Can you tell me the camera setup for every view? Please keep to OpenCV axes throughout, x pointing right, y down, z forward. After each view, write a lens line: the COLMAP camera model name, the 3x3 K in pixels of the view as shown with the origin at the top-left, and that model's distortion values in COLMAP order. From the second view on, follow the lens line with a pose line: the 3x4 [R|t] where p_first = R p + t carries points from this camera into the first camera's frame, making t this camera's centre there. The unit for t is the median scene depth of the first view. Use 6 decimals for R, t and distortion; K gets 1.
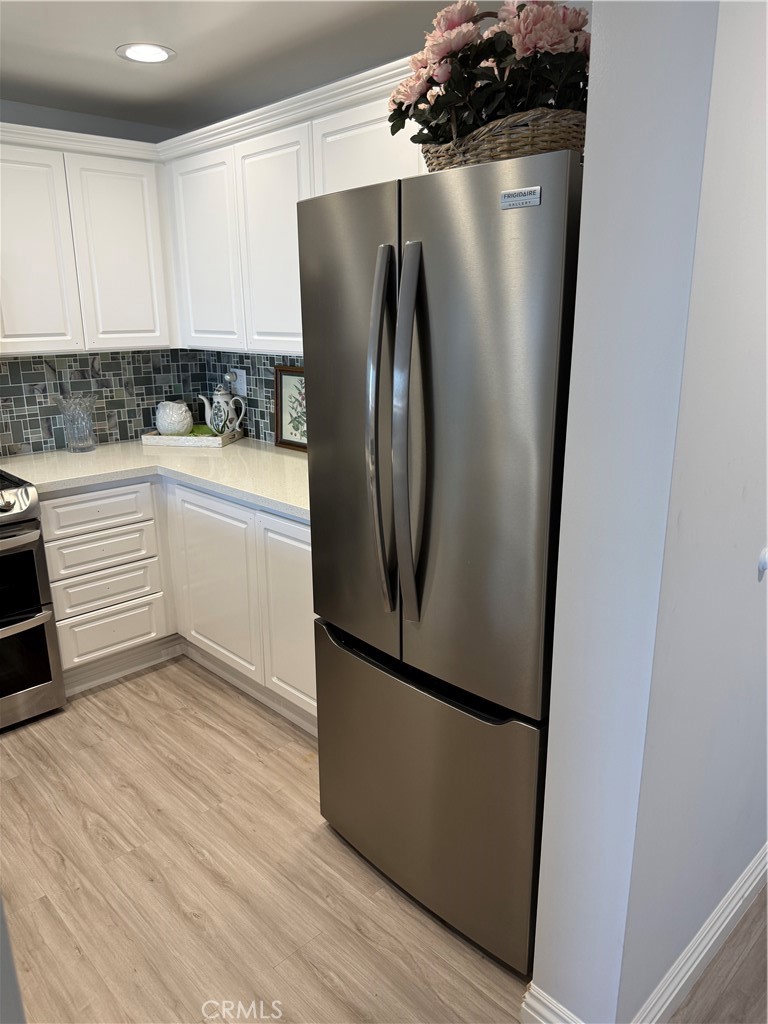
lens RADIAL K [[726.6, 0, 380.7], [0, 726.6, 516.4], [0, 0, 1]] dist [0.020577, -0.038587]
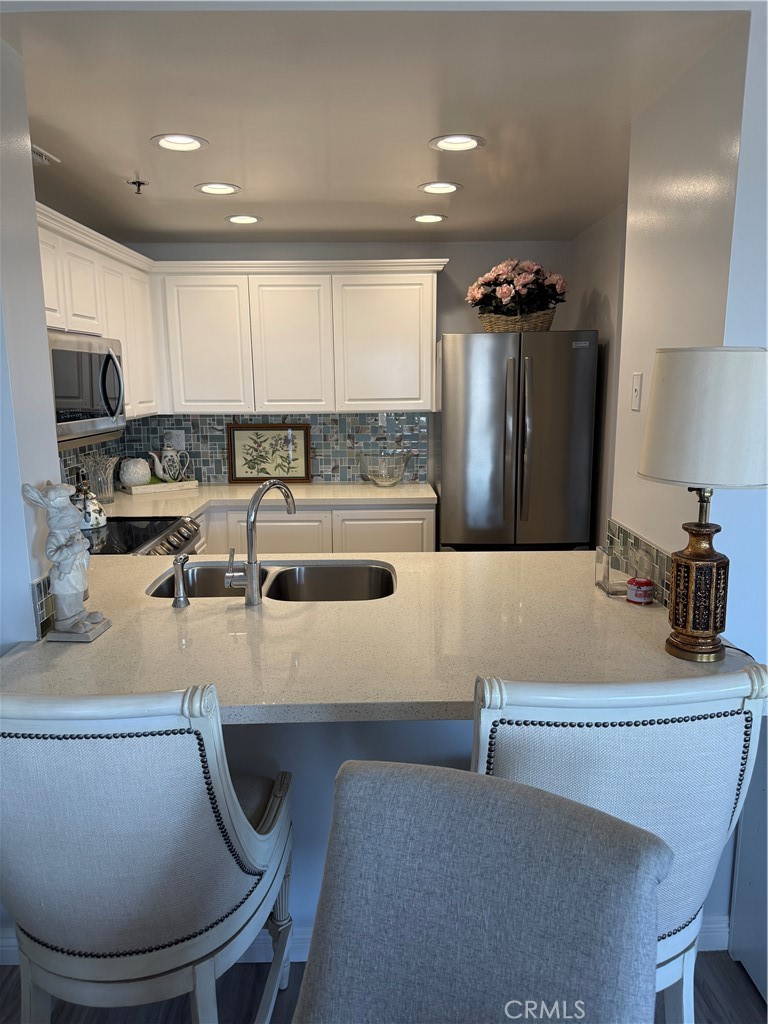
lens RADIAL K [[715.1, 0, 394.8], [0, 715.1, 524.7], [0, 0, 1]] dist [0.114557, -0.234163]
pose [[0.670260, -0.146523, 0.727518, -1.059240], [0.206164, 0.978492, 0.007131, 0.036270], [-0.712915, 0.145208, 0.686052, -0.142081]]
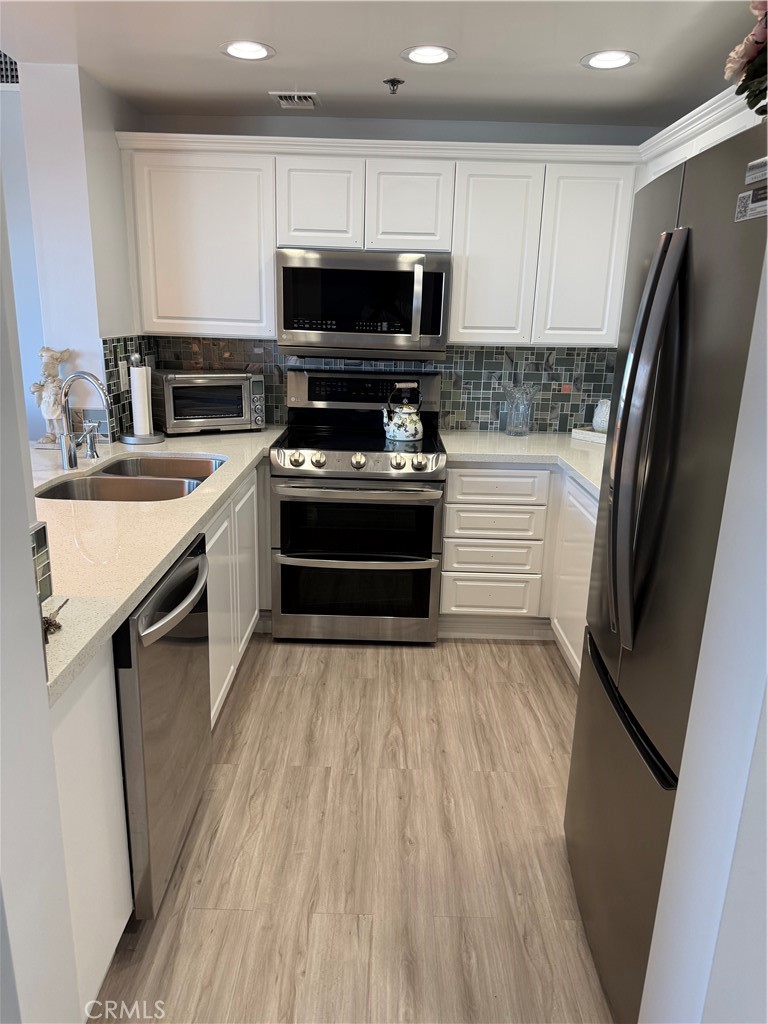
lens RADIAL K [[716.4, 0, 382.2], [0, 716.4, 516.1], [0, 0, 1]] dist [0.127712, -0.232746]
pose [[0.717340, 0.217333, -0.661959, 0.222454], [-0.222722, 0.971781, 0.077697, -0.009920], [0.660165, 0.091698, 0.745502, 0.058413]]
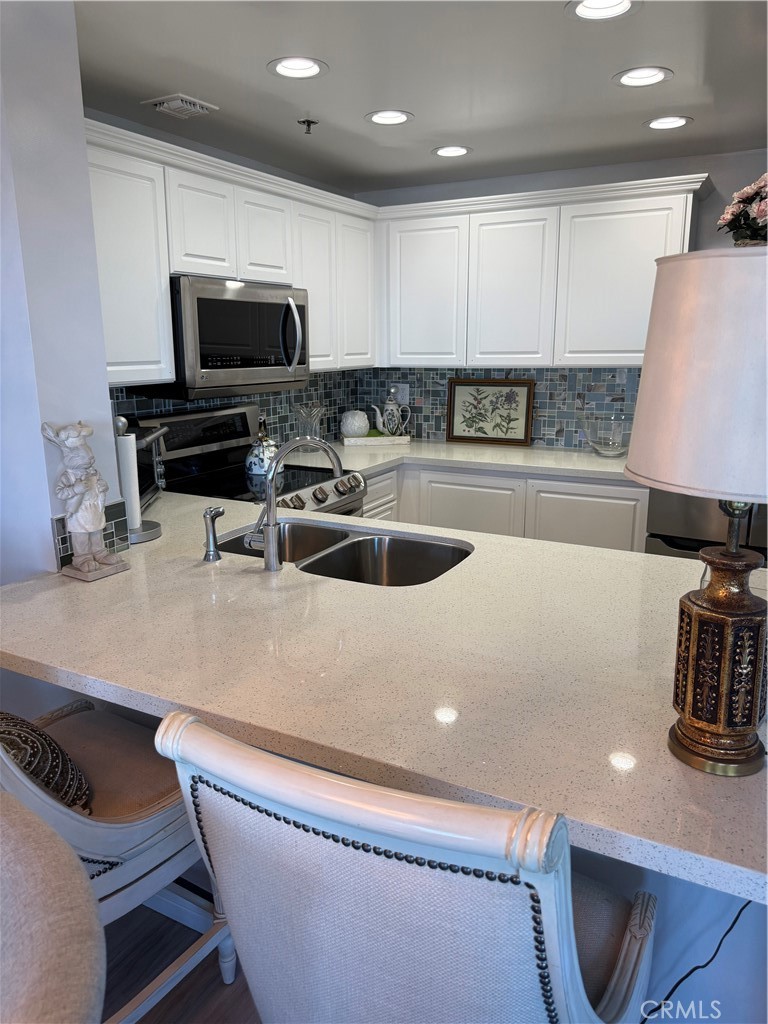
lens RADIAL K [[725.8, 0, 383.7], [0, 725.8, 504.7], [0, 0, 1]] dist [0.142683, -0.249625]
pose [[0.948788, -0.070856, 0.307866, -0.751979], [0.087918, 0.995247, -0.041887, 0.067455], [-0.303434, 0.066809, 0.950507, -0.209278]]
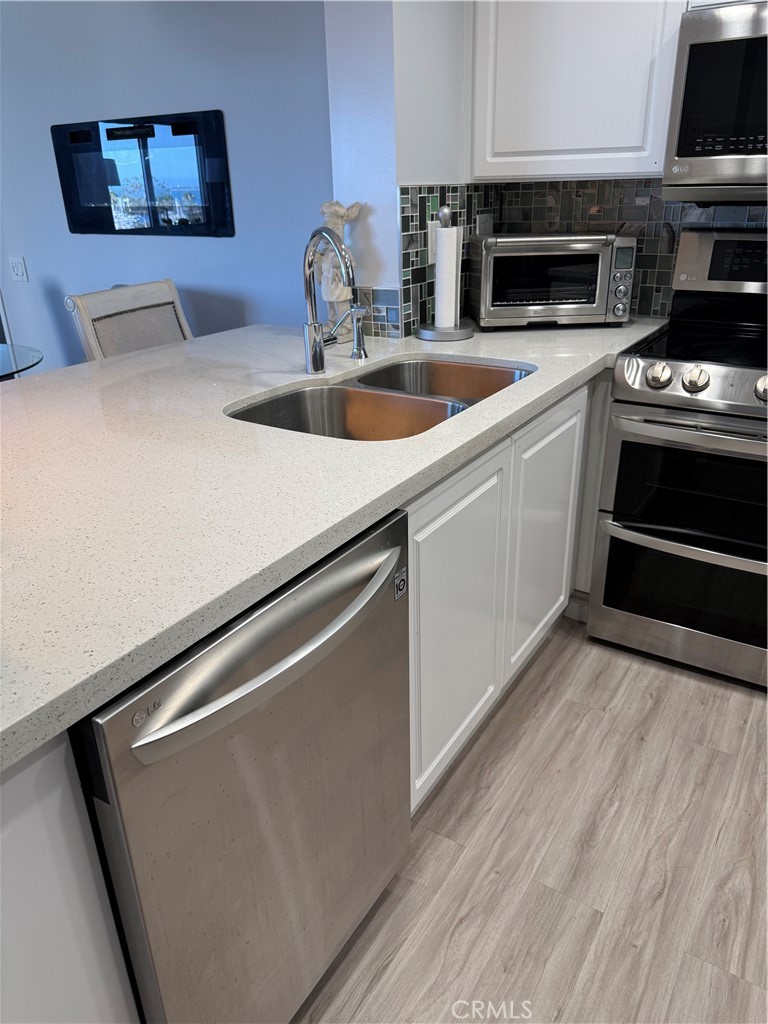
lens RADIAL K [[736.2, 0, 388.6], [0, 736.2, 512.8], [0, 0, 1]] dist [0.041123, -0.050737]
pose [[0.243270, 0.395446, -0.885687, -0.002967], [-0.246344, 0.908368, 0.337910, -0.035004], [0.938155, 0.135980, 0.318394, 0.329809]]
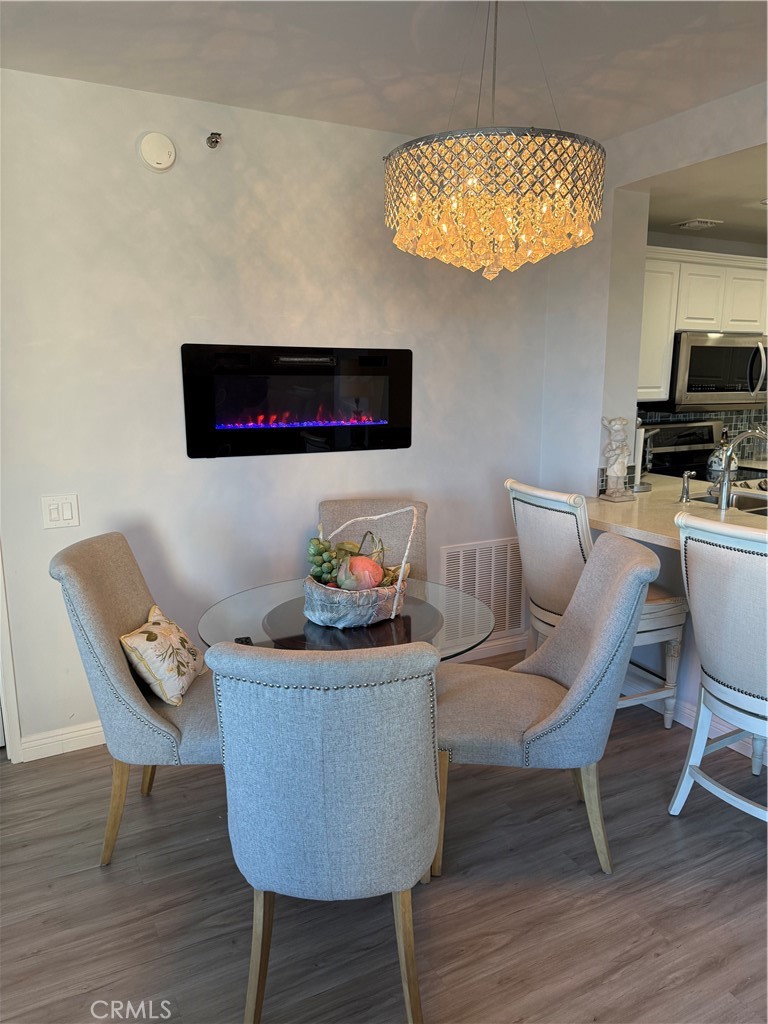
lens RADIAL K [[716.4, 0, 382.2], [0, 716.4, 516.1], [0, 0, 1]] dist [0.127712, -0.232746]
pose [[0.962115, 0.054021, -0.267239, -0.849620], [-0.075968, 0.994473, -0.072473, 0.219790], [0.261847, 0.090029, 0.960901, -0.742114]]
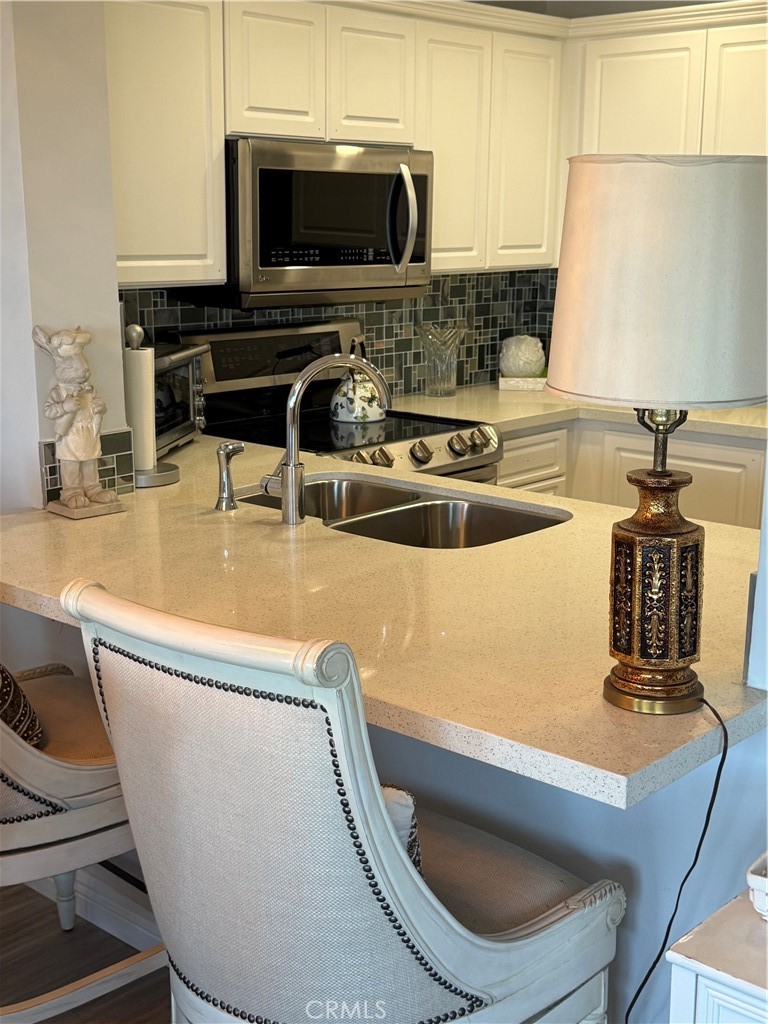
lens RADIAL K [[1353.6, 0, 384.0], [0, 1353.6, 512.0], [0, 0, 1]] dist [0.128706, -0.024366]
pose [[0.996778, -0.008033, 0.079812, -0.659478], [0.013010, 0.997989, -0.062036, 0.142238], [-0.079154, 0.062875, 0.994878, -0.509002]]
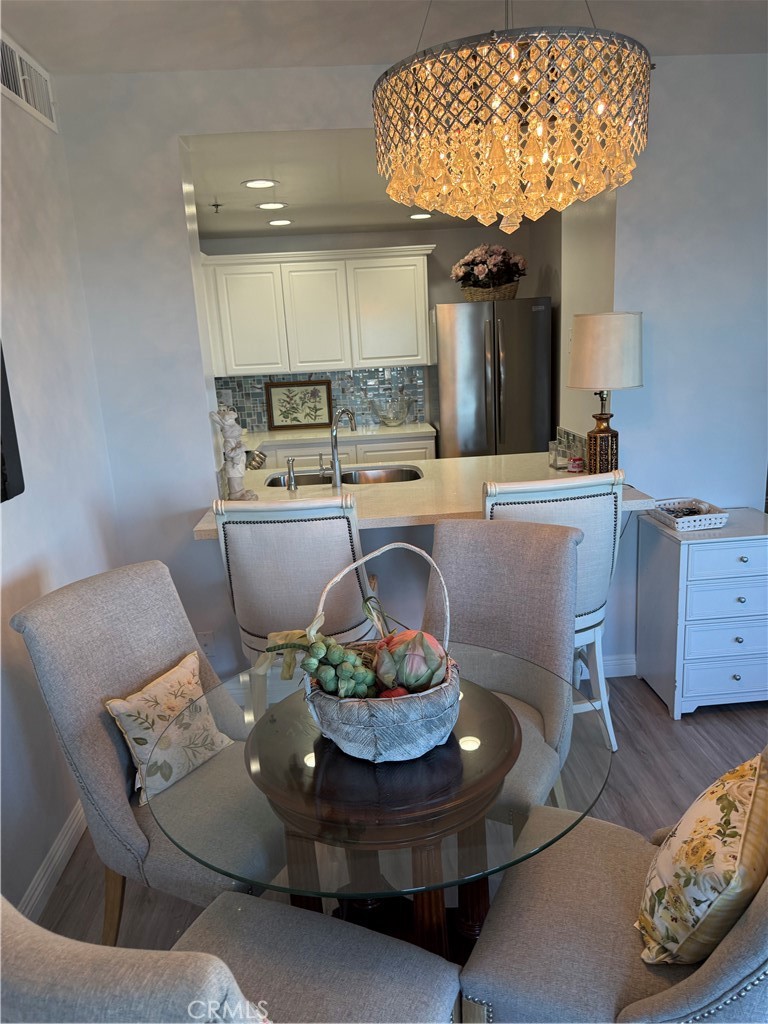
lens RADIAL K [[715.1, 0, 394.8], [0, 715.1, 524.7], [0, 0, 1]] dist [0.114557, -0.234163]
pose [[0.639874, -0.214498, 0.737938, -1.434526], [0.254861, 0.965142, 0.059547, 0.104302], [-0.724988, 0.149969, 0.672236, -0.361241]]
